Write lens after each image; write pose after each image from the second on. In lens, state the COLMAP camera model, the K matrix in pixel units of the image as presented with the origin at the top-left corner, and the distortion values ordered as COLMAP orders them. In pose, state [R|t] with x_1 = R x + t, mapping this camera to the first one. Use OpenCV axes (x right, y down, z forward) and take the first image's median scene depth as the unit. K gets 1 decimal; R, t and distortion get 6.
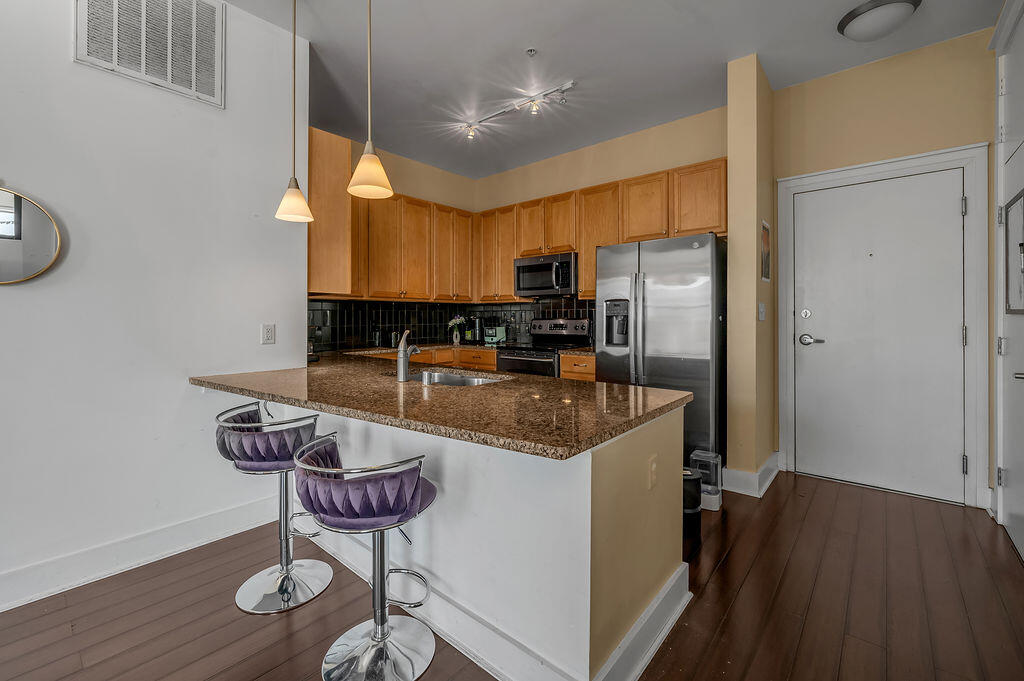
lens RADIAL K [[426.9, 0, 508.1], [0, 426.9, 321.8], [0, 0, 1]] dist [-0.004059, -0.000657]
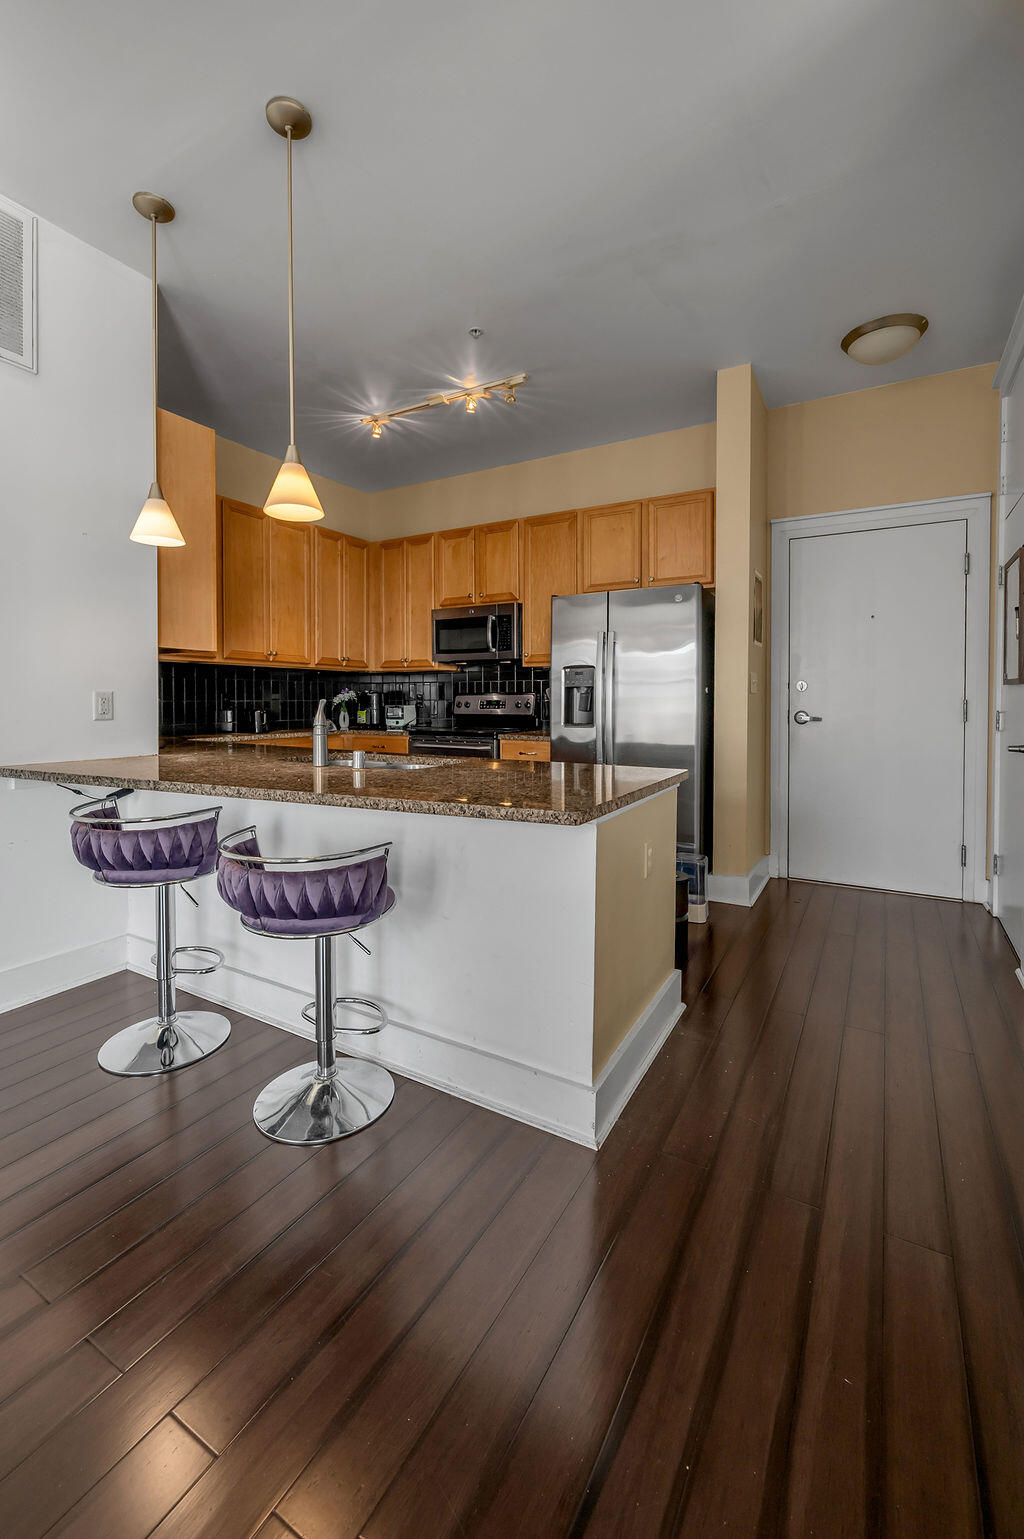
lens RADIAL K [[641.6, 0, 499.3], [0, 641.6, 715.2], [0, 0, 1]] dist [-0.004059, -0.000657]
pose [[0.983997, 0.000931, 0.178181, -0.089063], [-0.003194, 0.999918, 0.012416, 0.021660], [-0.178155, -0.012787, 0.983919, -0.105596]]
